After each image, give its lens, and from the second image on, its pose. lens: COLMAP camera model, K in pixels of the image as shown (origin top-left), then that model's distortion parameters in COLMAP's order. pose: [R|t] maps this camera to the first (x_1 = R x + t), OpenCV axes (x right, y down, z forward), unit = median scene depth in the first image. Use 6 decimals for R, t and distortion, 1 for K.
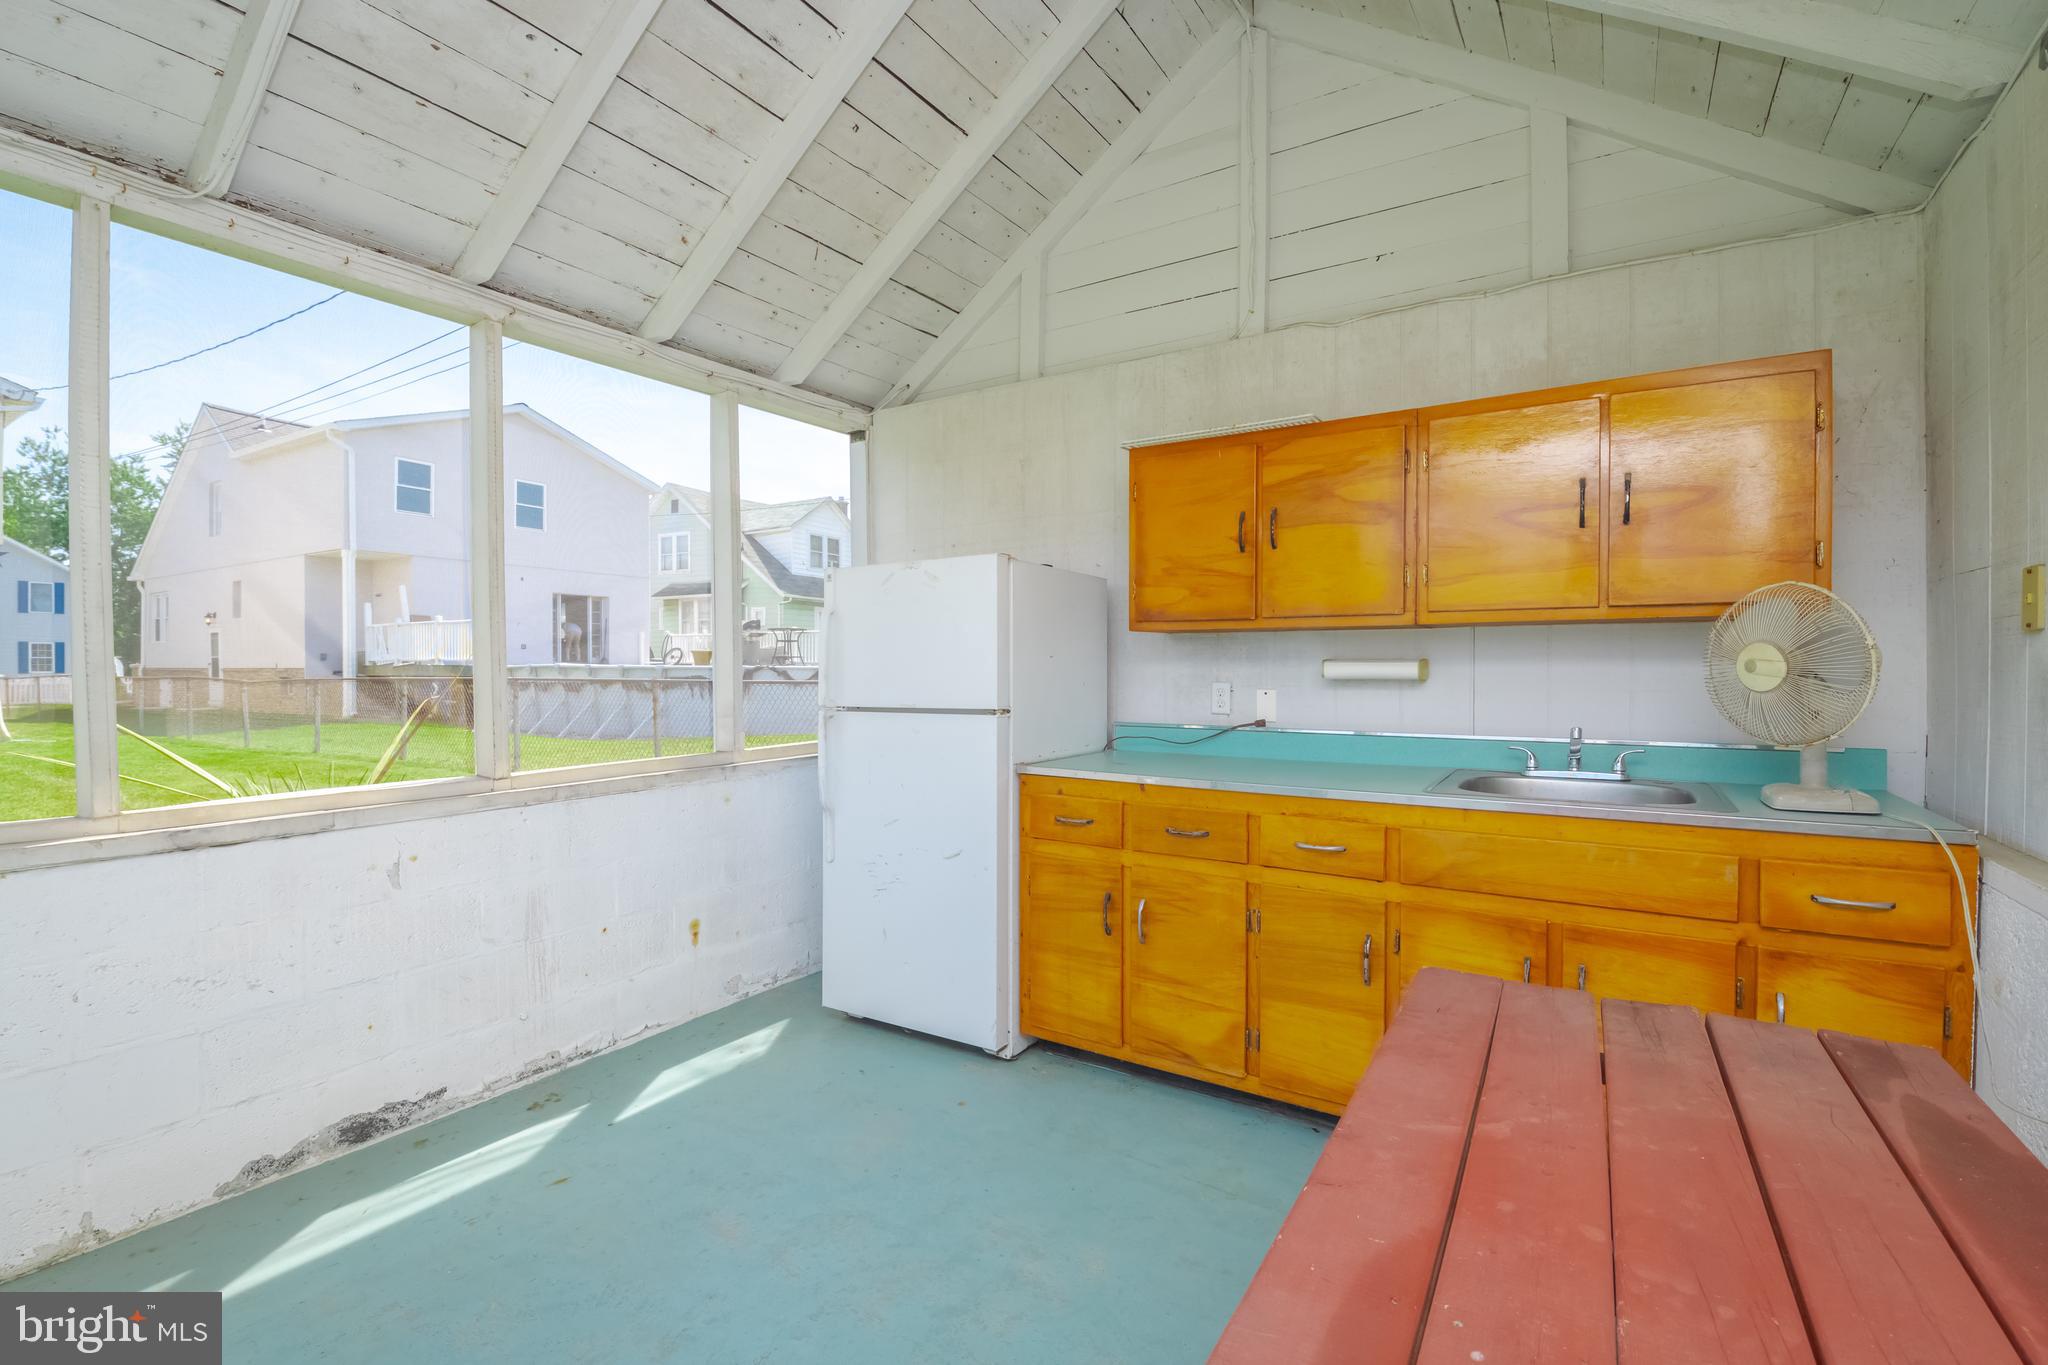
lens RADIAL K [[905.7, 0, 1030.4], [0, 905.7, 673.1], [0, 0, 1]] dist [-0.003769, -0.000997]
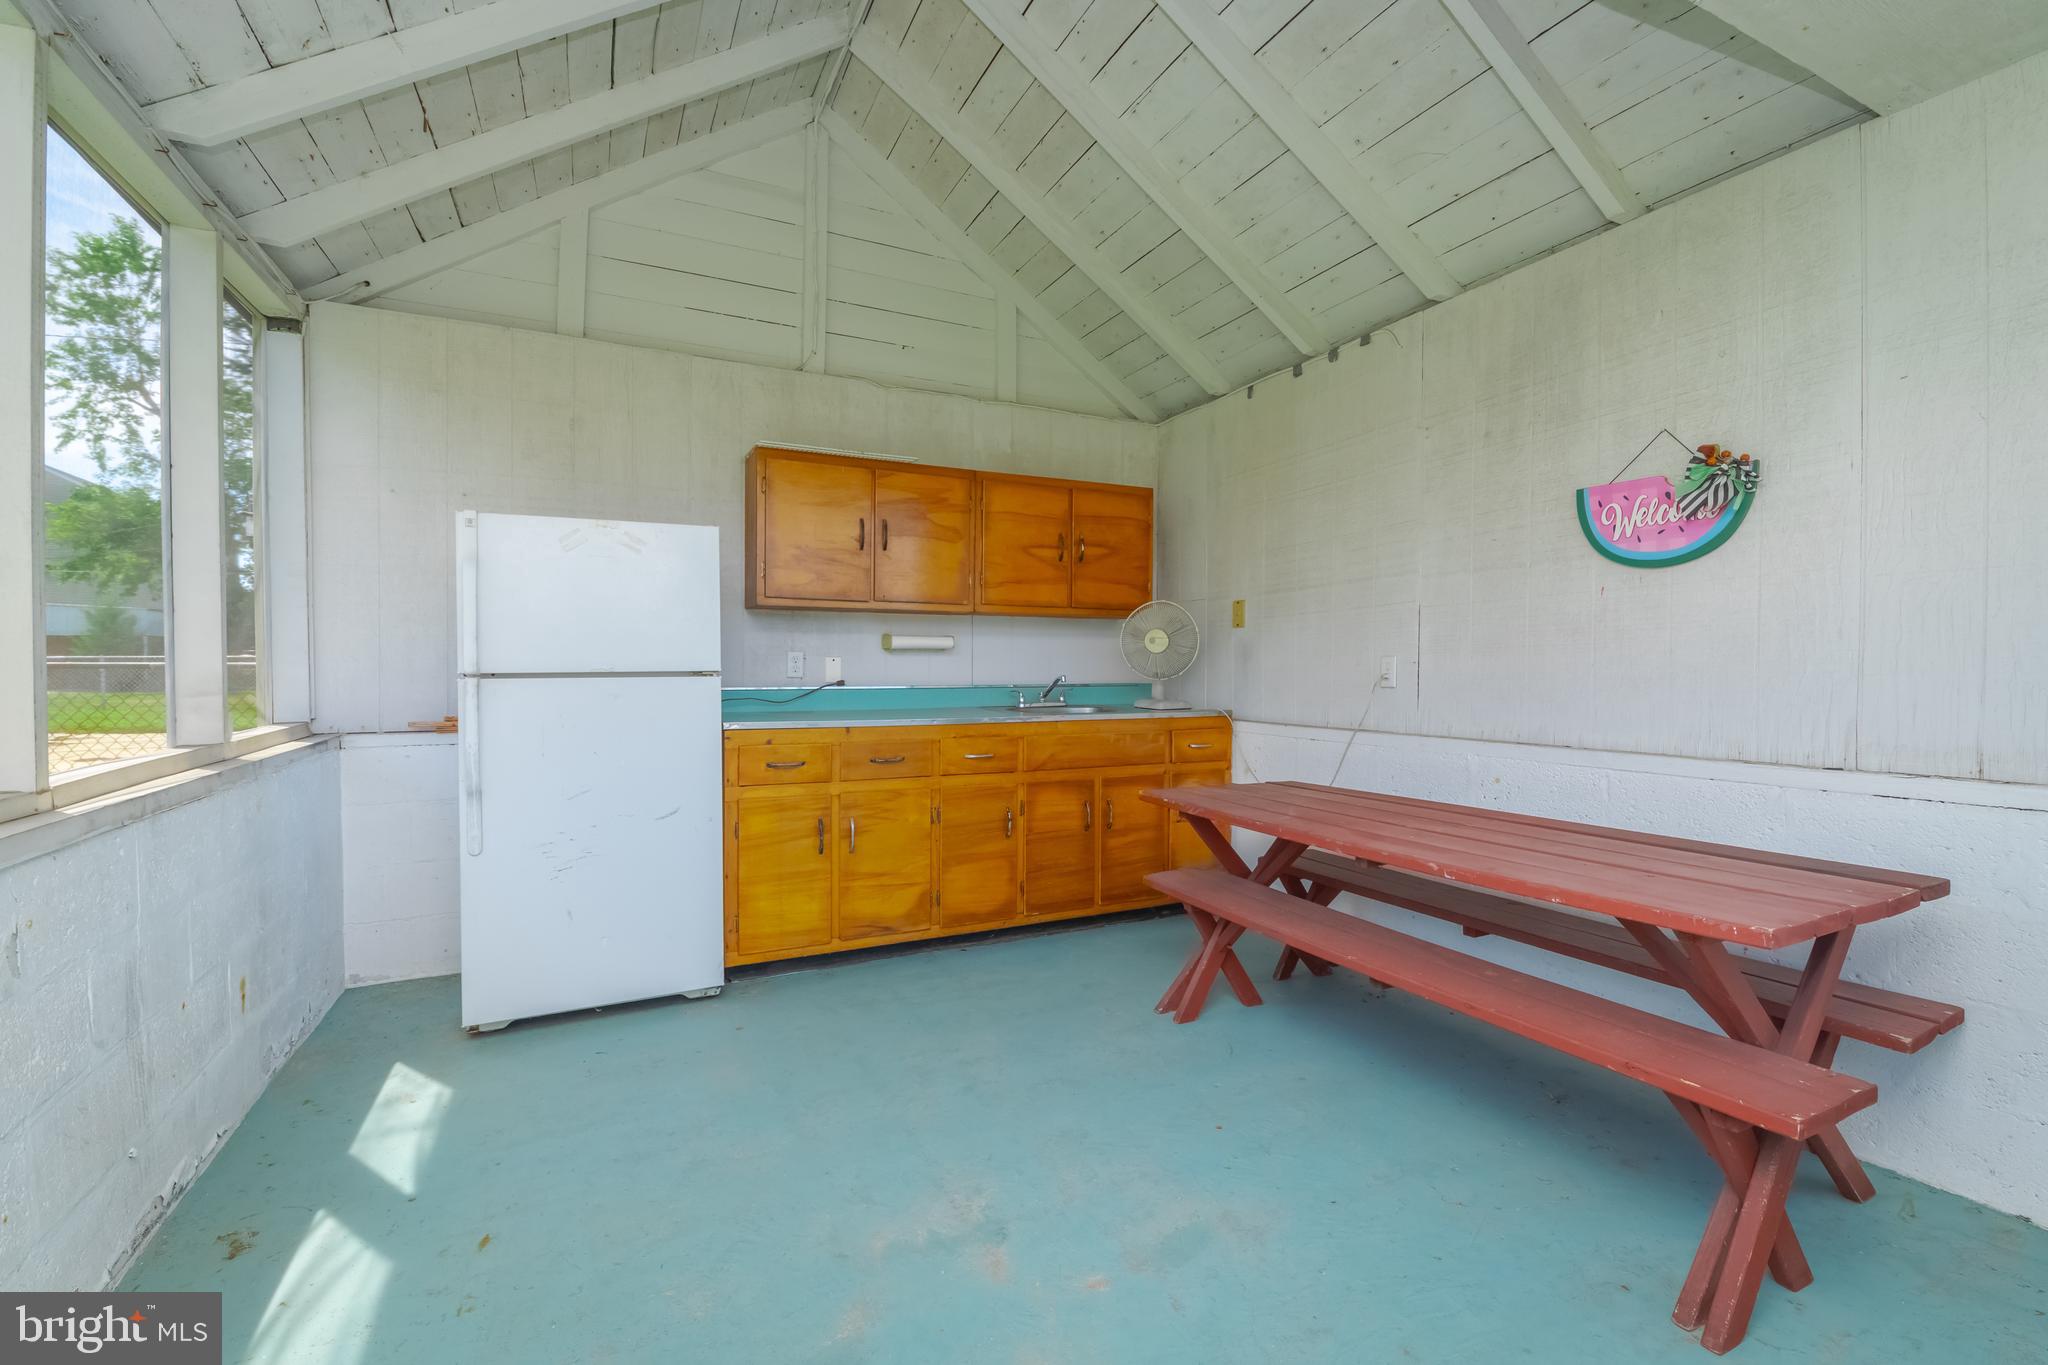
lens RADIAL K [[875.9, 0, 1036.8], [0, 875.9, 672.5], [0, 0, 1]] dist [0.000474, 0.000318]
pose [[0.528418, -0.009245, 0.848934, -0.742474], [0.001294, 0.999948, 0.010084, 0.032423], [-0.848983, -0.004230, 0.528403, 0.125752]]
